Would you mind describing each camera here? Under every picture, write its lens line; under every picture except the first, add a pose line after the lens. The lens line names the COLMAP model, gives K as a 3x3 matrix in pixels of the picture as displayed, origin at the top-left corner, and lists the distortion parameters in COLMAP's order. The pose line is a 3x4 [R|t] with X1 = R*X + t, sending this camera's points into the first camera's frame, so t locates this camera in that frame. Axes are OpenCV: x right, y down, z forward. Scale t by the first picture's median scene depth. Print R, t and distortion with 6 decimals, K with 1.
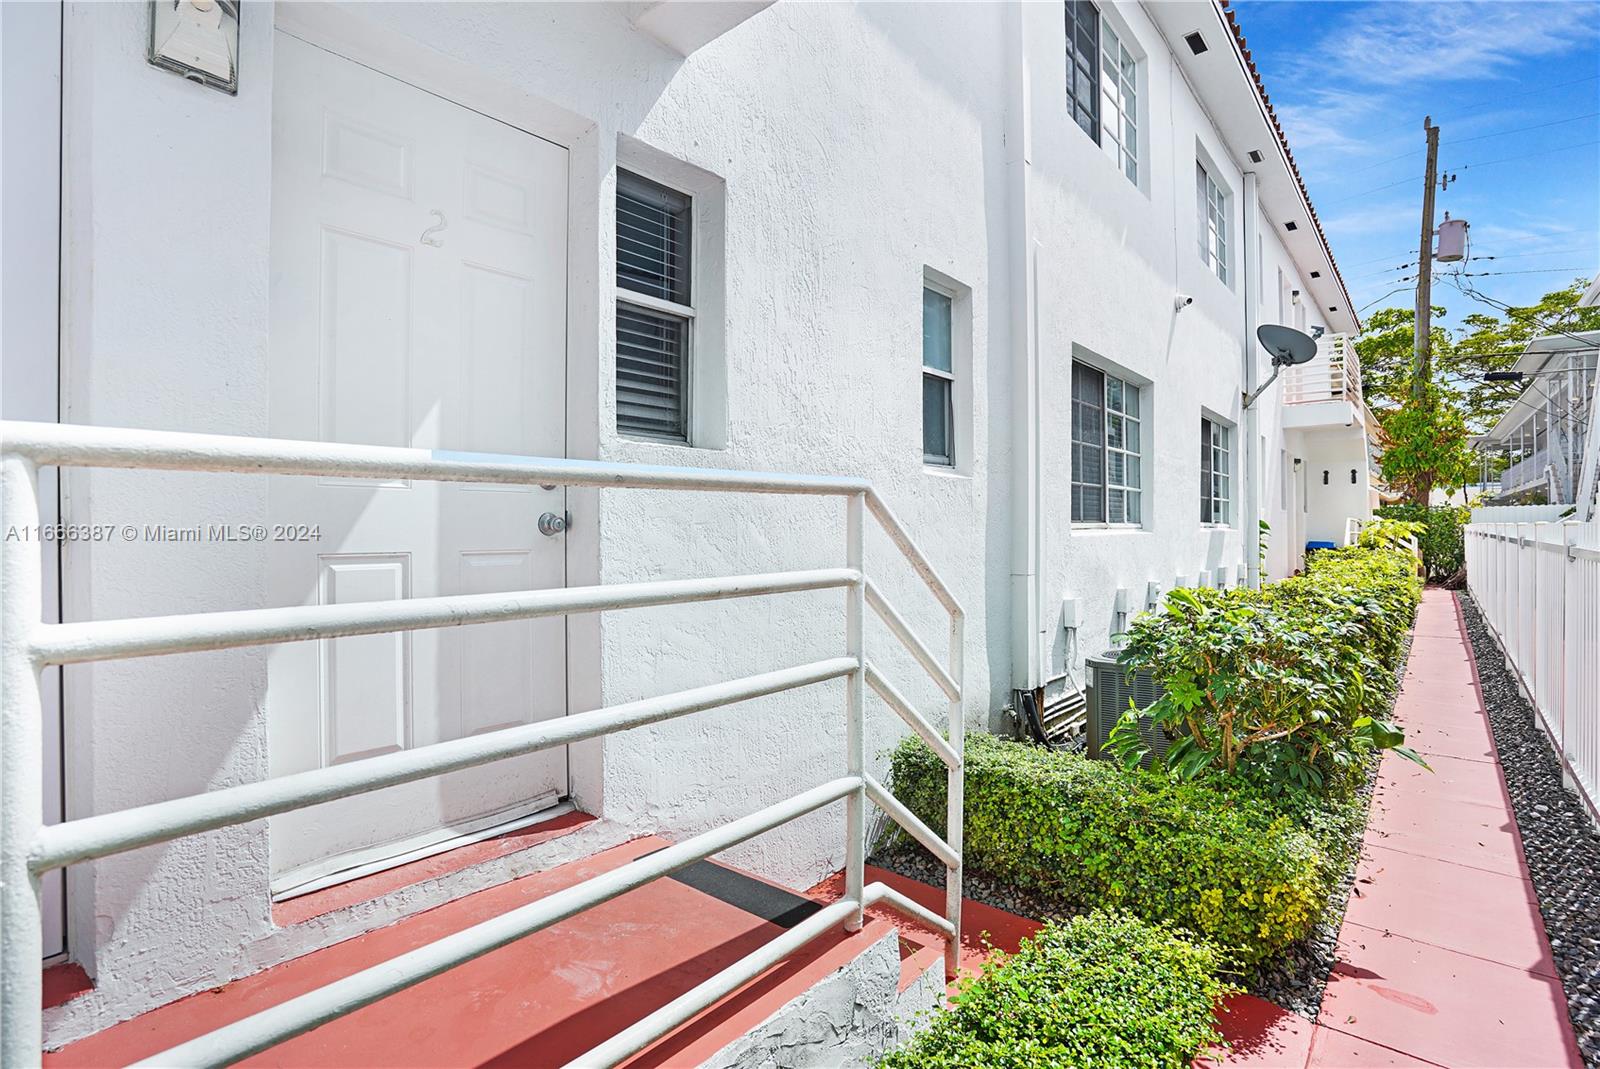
lens RADIAL K [[756.9, 0, 799.1], [0, 756.9, 530.8], [0, 0, 1]] dist [-0.032722, 0.008527]
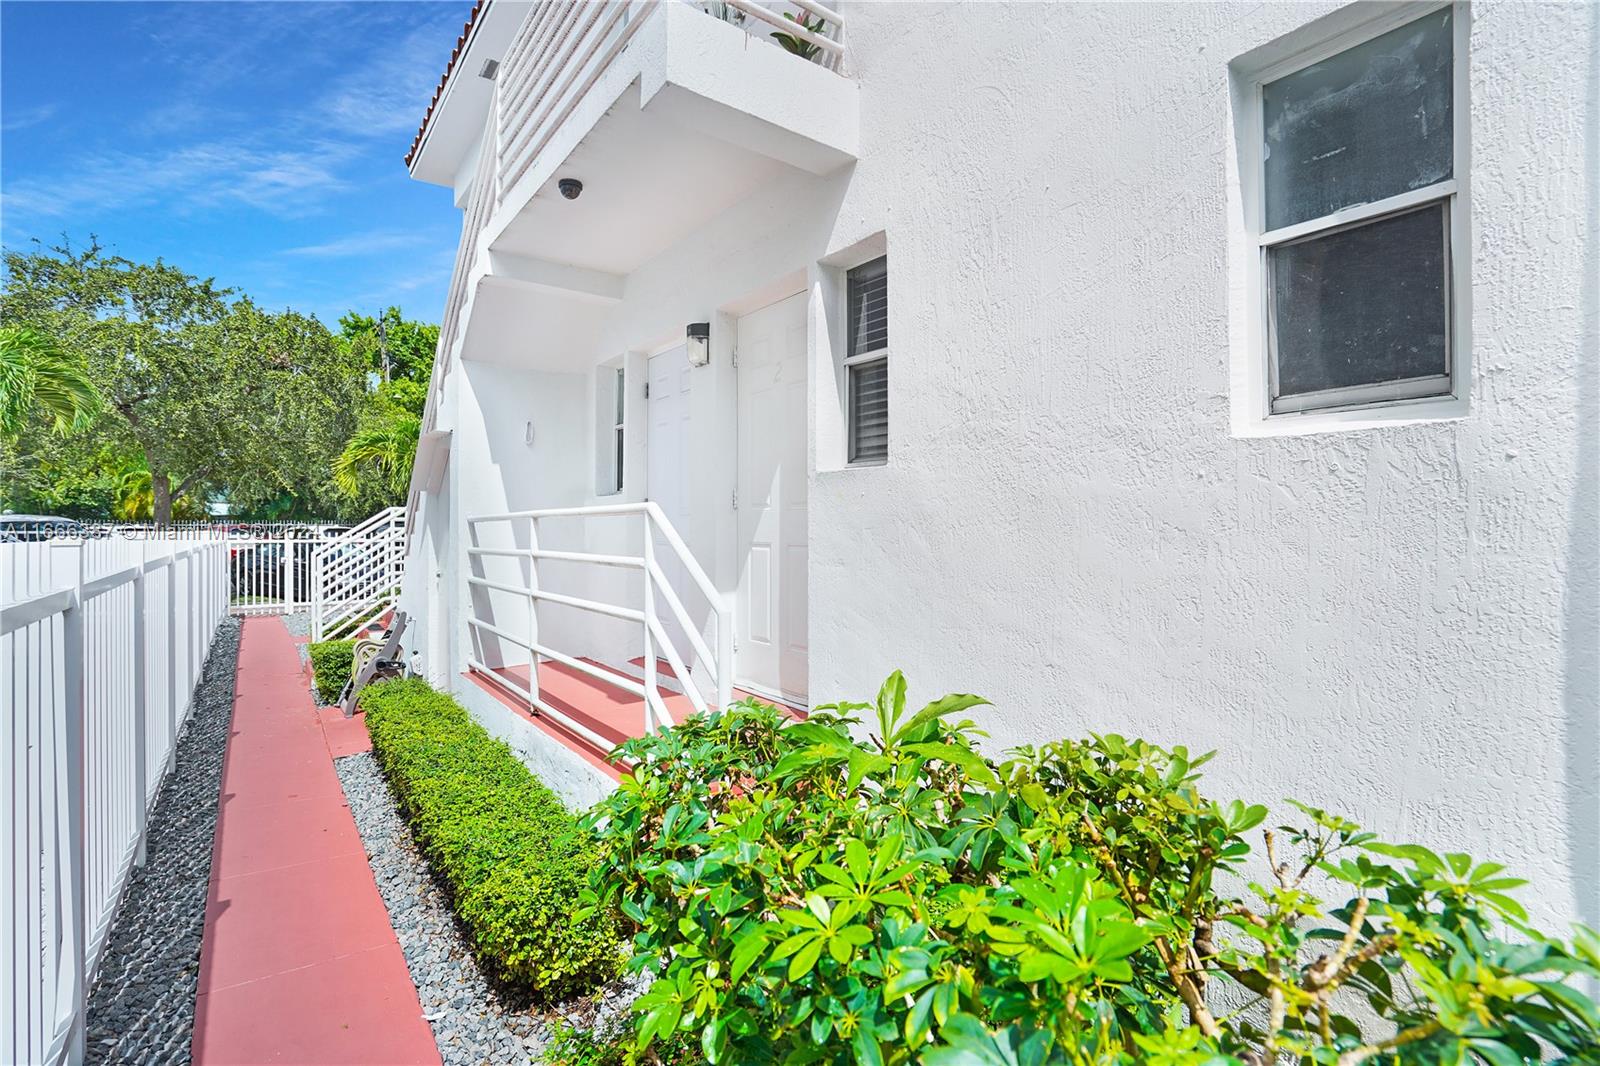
lens RADIAL K [[756.9, 0, 799.2], [0, 756.9, 524.5], [0, 0, 1]] dist [-0.032722, 0.008527]
pose [[-0.195878, 0.006403, -0.980607, 0.926422], [0.001153, 0.999979, 0.006299, -0.019867], [0.980628, 0.000104, -0.195881, 0.957341]]
